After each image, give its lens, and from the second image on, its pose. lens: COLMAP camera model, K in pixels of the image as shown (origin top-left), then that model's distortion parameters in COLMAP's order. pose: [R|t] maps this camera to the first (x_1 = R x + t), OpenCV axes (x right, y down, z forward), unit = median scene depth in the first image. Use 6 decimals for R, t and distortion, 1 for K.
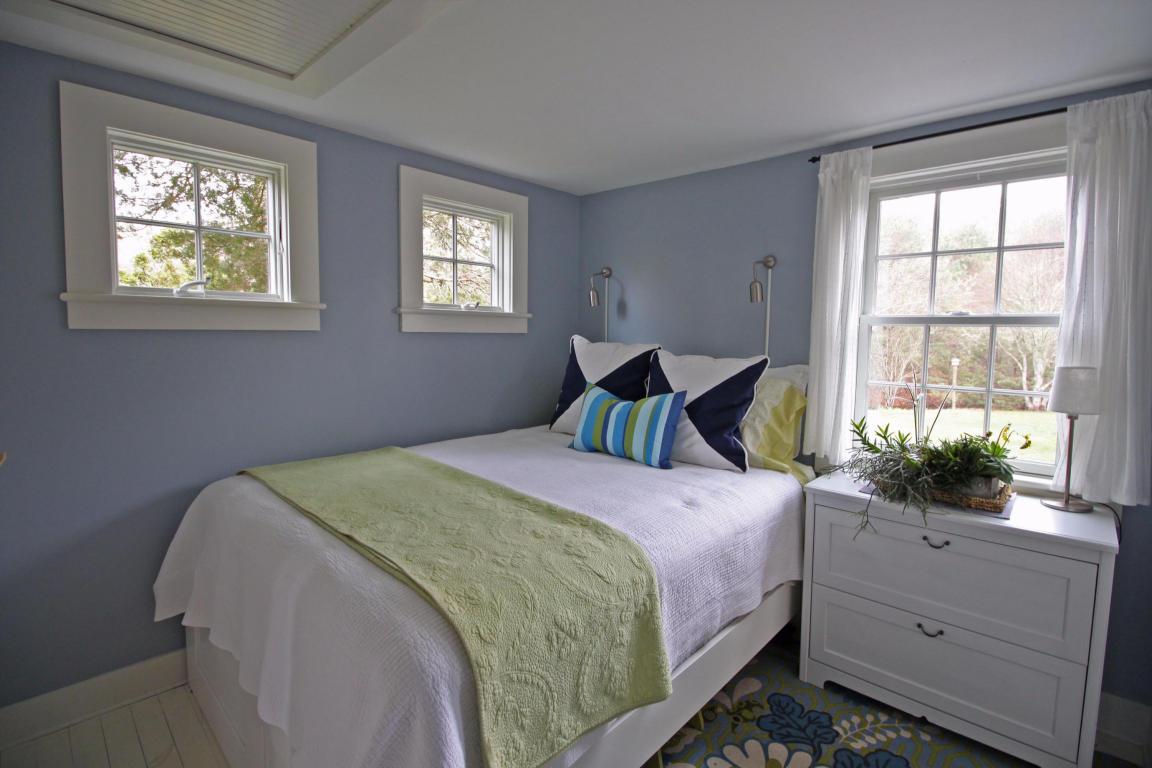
lens RADIAL K [[530.1, 0, 583.5], [0, 530.1, 374.0], [0, 0, 1]] dist [-0.015478, -0.001151]
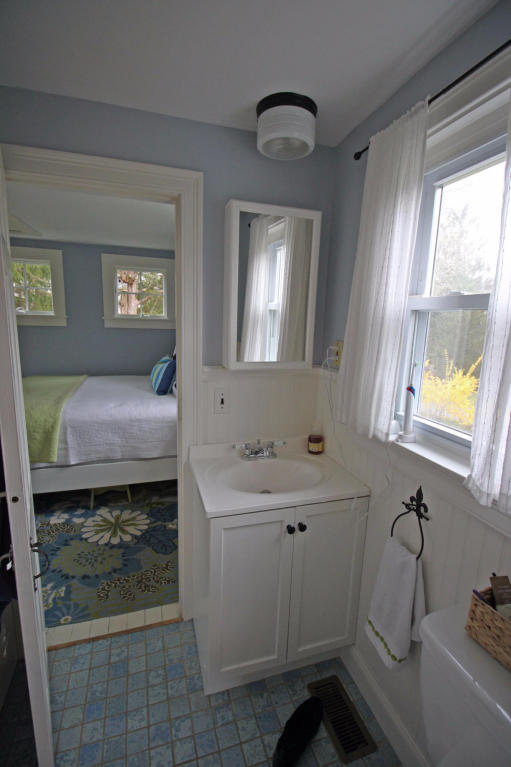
lens RADIAL K [[352.9, 0, 263.8], [0, 352.9, 386.1], [0, 0, 1]] dist [-0.015478, -0.001151]
pose [[0.880454, 0.103245, -0.462755, 1.473338], [-0.061172, 0.992582, 0.105068, -0.041229], [0.470170, -0.064200, 0.880238, -0.063177]]
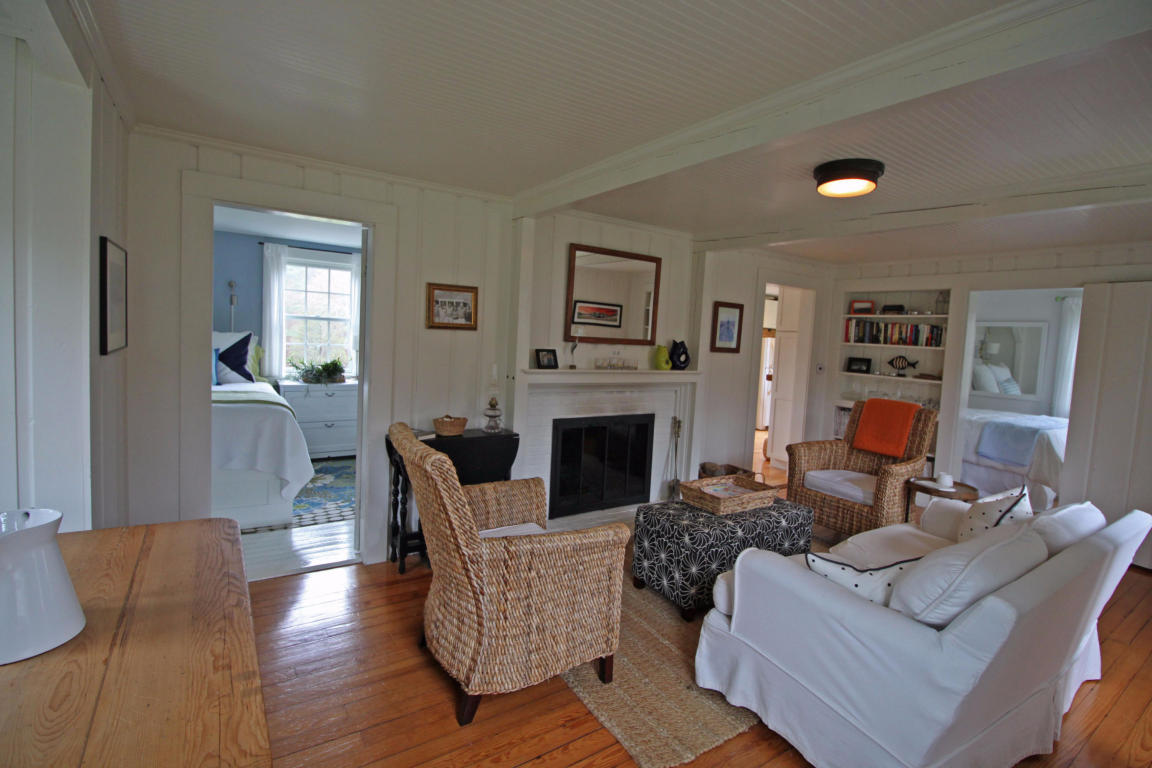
lens RADIAL K [[530.1, 0, 583.5], [0, 530.1, 374.0], [0, 0, 1]] dist [-0.015478, -0.001151]
pose [[0.209321, -0.067399, 0.975521, -1.941554], [0.029891, 0.997597, 0.062510, 0.060814], [-0.977390, 0.016075, 0.210833, -1.039107]]
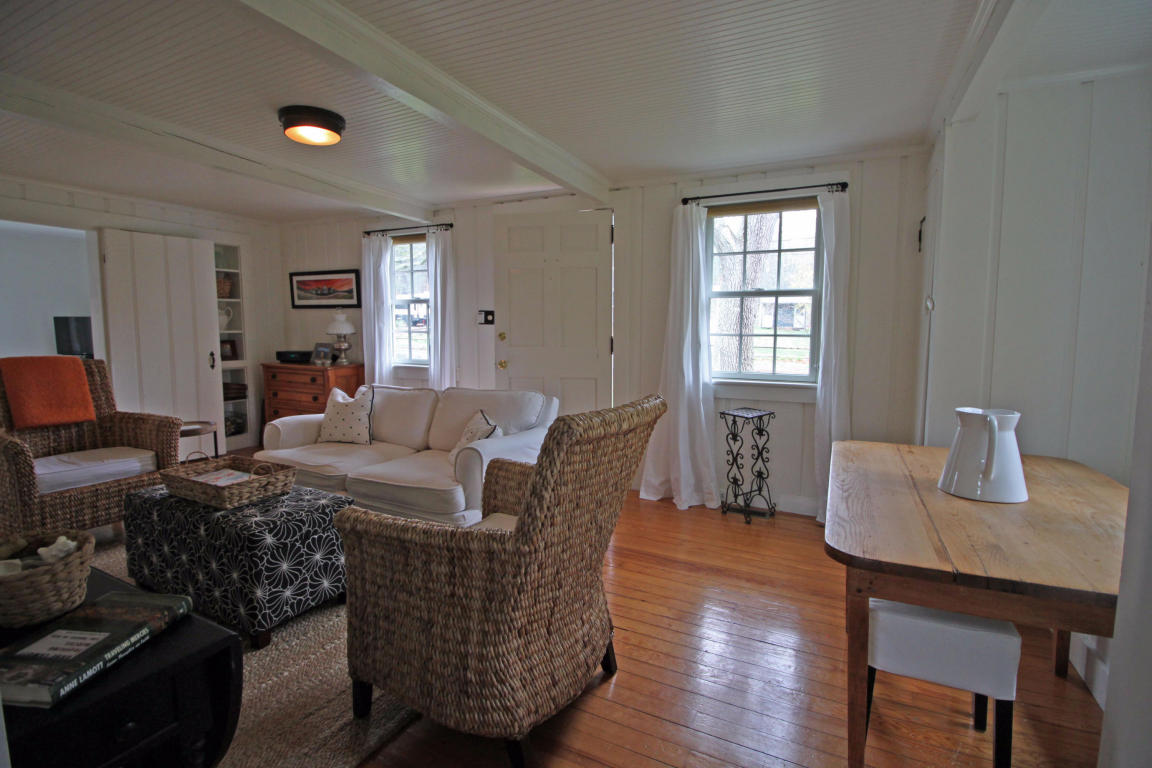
lens RADIAL K [[530.1, 0, 583.5], [0, 530.1, 374.0], [0, 0, 1]] dist [-0.015478, -0.001151]
pose [[-0.953562, 0.010029, -0.301029, -0.628003], [-0.040871, 0.985893, 0.162312, 0.061728], [0.298410, 0.167077, -0.939700, 0.328810]]
